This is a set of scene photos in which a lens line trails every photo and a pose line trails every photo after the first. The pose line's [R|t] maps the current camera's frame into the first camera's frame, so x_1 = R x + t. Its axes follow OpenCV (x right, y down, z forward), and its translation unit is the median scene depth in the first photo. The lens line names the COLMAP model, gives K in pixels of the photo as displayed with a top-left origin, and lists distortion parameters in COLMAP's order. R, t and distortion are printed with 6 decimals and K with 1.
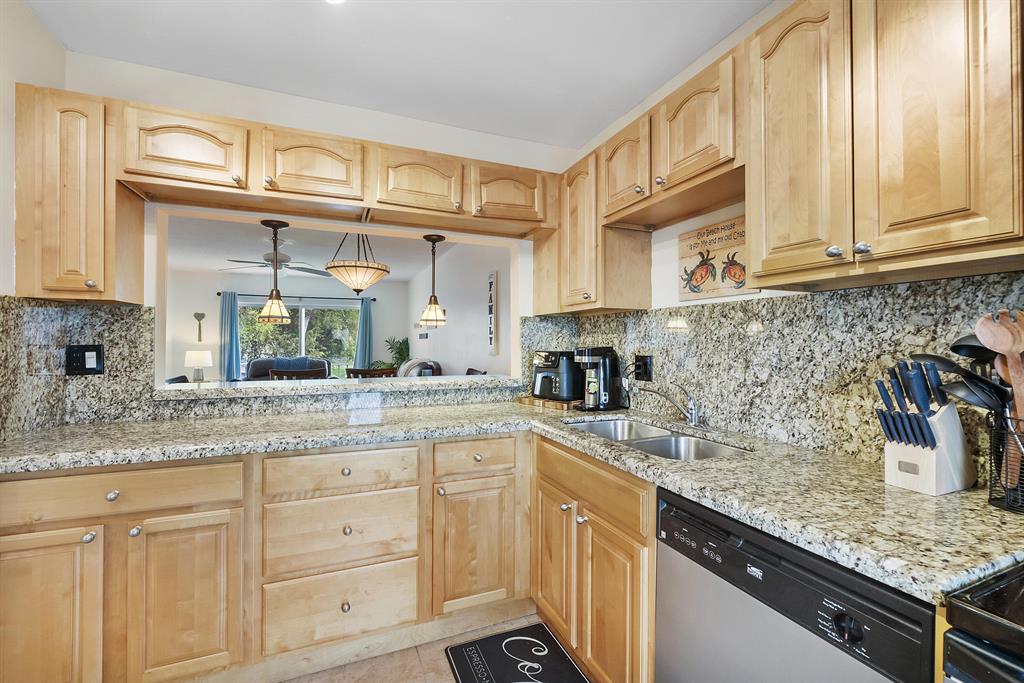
lens RADIAL K [[432.7, 0, 511.2], [0, 432.7, 338.4], [0, 0, 1]] dist [-0.004837, -0.000213]
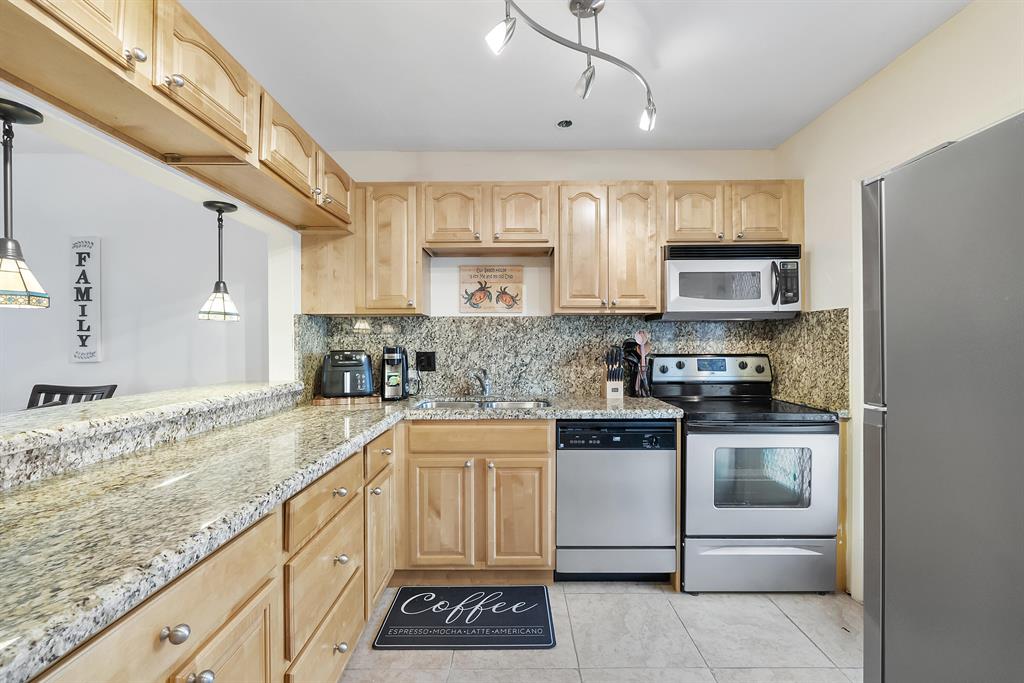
lens RADIAL K [[432.7, 0, 510.5], [0, 432.7, 340.8], [0, 0, 1]] dist [-0.004837, -0.000213]
pose [[0.393143, -0.001240, 0.919476, -0.946988], [-0.004768, 0.999983, 0.003388, 0.001395], [-0.919465, -0.005716, 0.393131, 0.317702]]
